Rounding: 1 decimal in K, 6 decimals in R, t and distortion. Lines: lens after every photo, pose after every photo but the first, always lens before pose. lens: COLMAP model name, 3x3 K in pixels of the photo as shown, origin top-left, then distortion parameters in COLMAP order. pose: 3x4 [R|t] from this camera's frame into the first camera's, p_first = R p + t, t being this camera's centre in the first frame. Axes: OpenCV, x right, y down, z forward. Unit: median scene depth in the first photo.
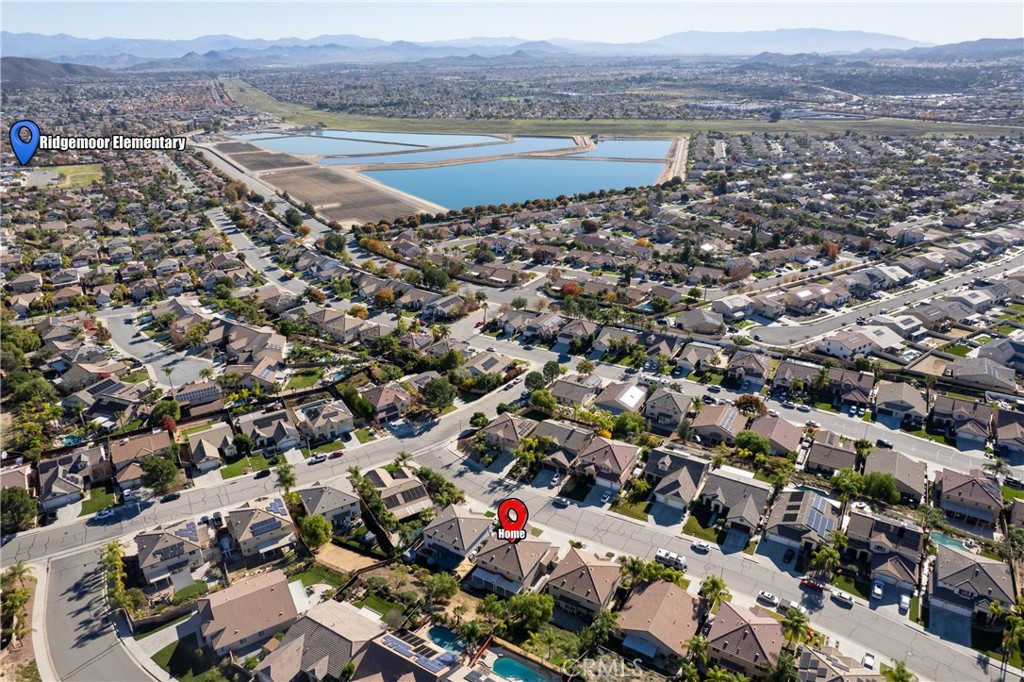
lens RADIAL K [[656.4, 0, 509.8], [0, 656.4, 346.3], [0, 0, 1]] dist [-0.079842, 0.074922]
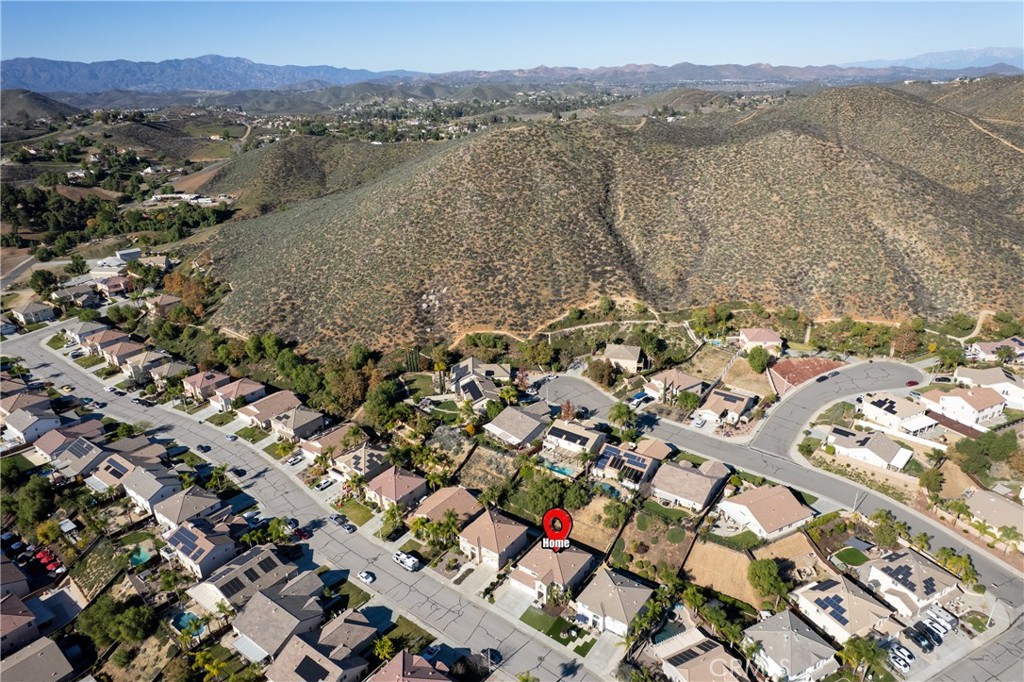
lens RADIAL K [[656.4, 0, 509.8], [0, 656.4, 346.3], [0, 0, 1]] dist [-0.079842, 0.074922]
pose [[-0.995262, -0.008240, 0.096883, -0.016922], [0.065388, 0.680724, 0.729616, -0.578533], [-0.071963, 0.732494, -0.676960, 1.252609]]
